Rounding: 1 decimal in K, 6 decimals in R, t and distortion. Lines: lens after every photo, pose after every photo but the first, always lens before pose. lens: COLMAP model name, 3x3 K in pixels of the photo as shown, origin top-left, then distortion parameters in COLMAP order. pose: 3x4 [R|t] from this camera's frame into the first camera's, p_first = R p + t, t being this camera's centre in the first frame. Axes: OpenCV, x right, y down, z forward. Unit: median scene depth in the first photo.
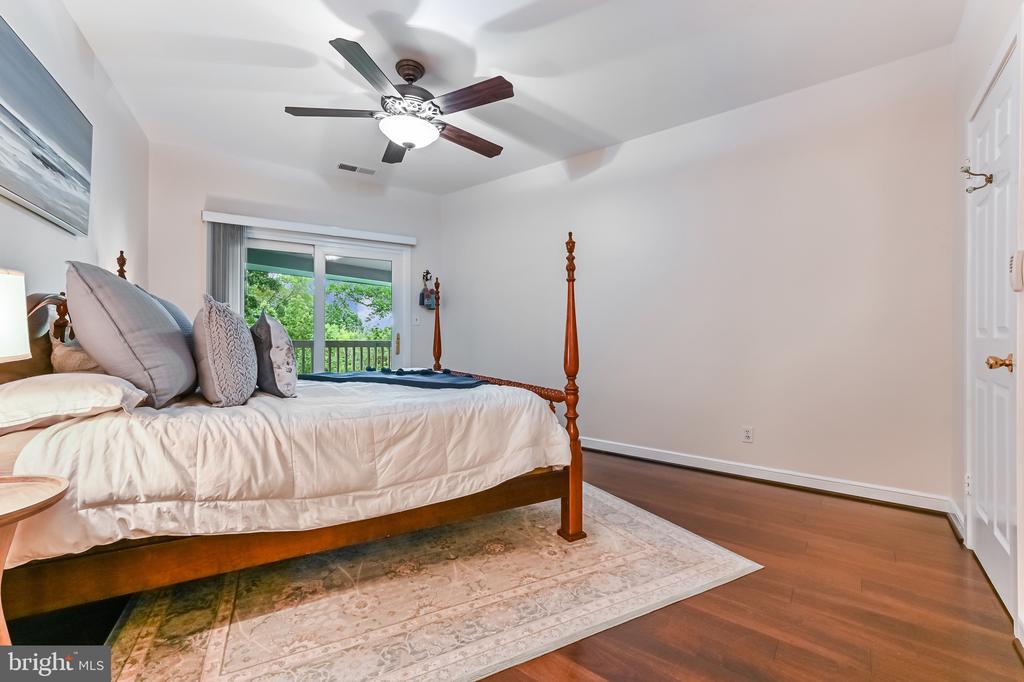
lens RADIAL K [[432.0, 0, 516.0], [0, 432.0, 338.6], [0, 0, 1]] dist [0.009115, -0.000073]
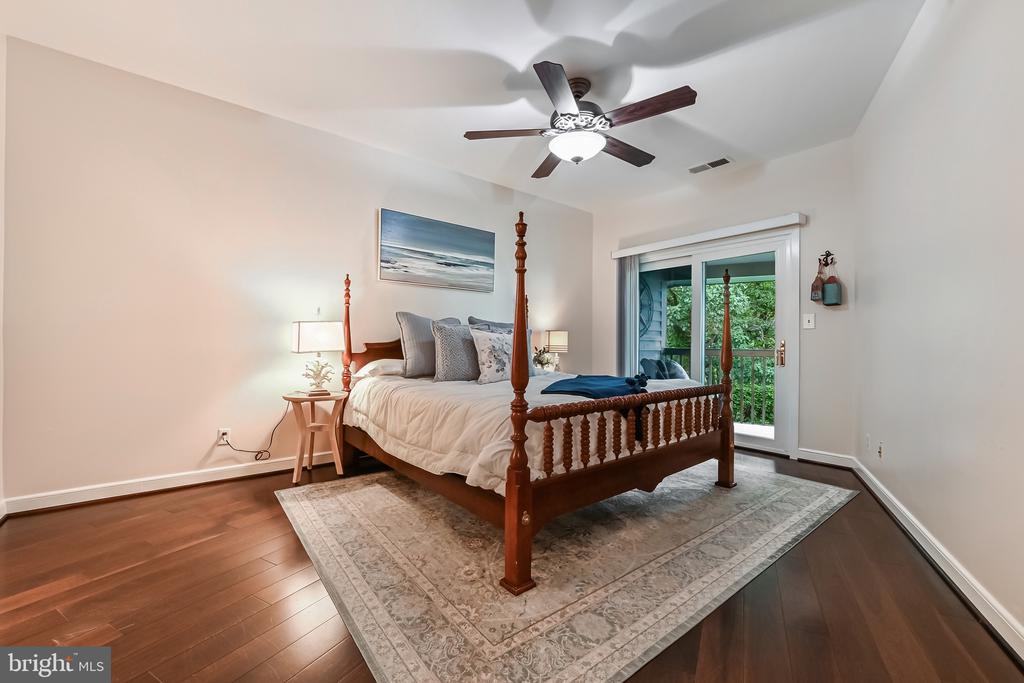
lens RADIAL K [[414.4, 0, 506.5], [0, 414.4, 346.0], [0, 0, 1]] dist [0.000537, -0.000264]
pose [[0.160147, -0.000329, -0.987093, 1.080232], [-0.004777, 0.999988, -0.001109, 0.005418], [0.987082, 0.004893, 0.160143, 1.025198]]
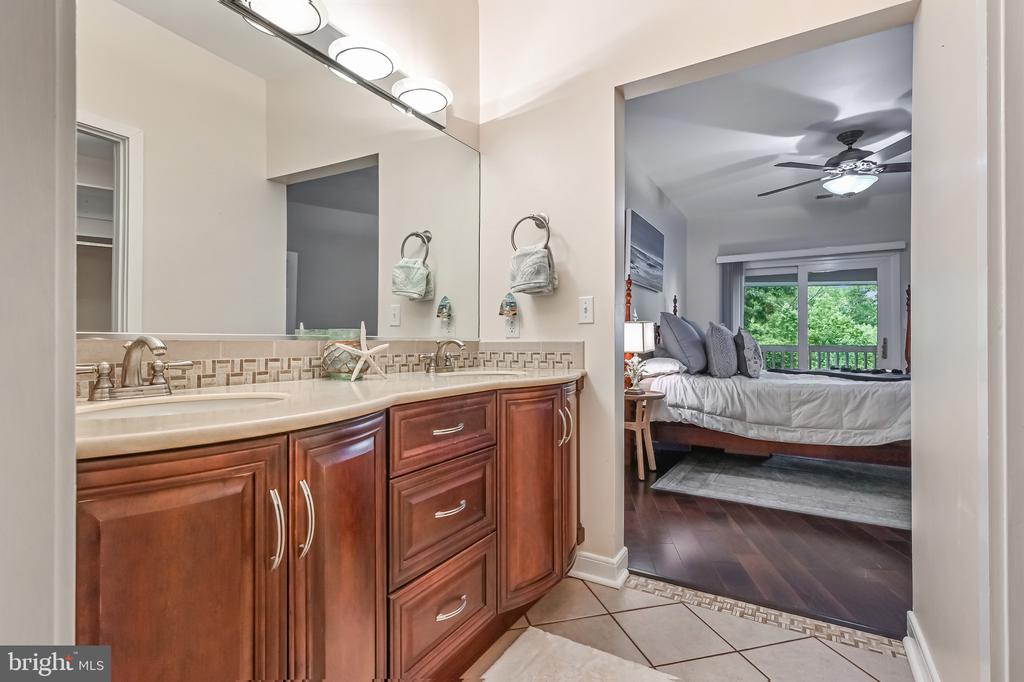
lens RADIAL K [[485.5, 0, 508.2], [0, 485.5, 340.9], [0, 0, 1]] dist [0.001703, 0.000049]
pose [[0.494638, -0.009167, -0.869051, 0.775865], [0.003602, 0.999957, -0.008498, 0.003092], [0.869092, 0.001073, 0.494650, -0.924923]]
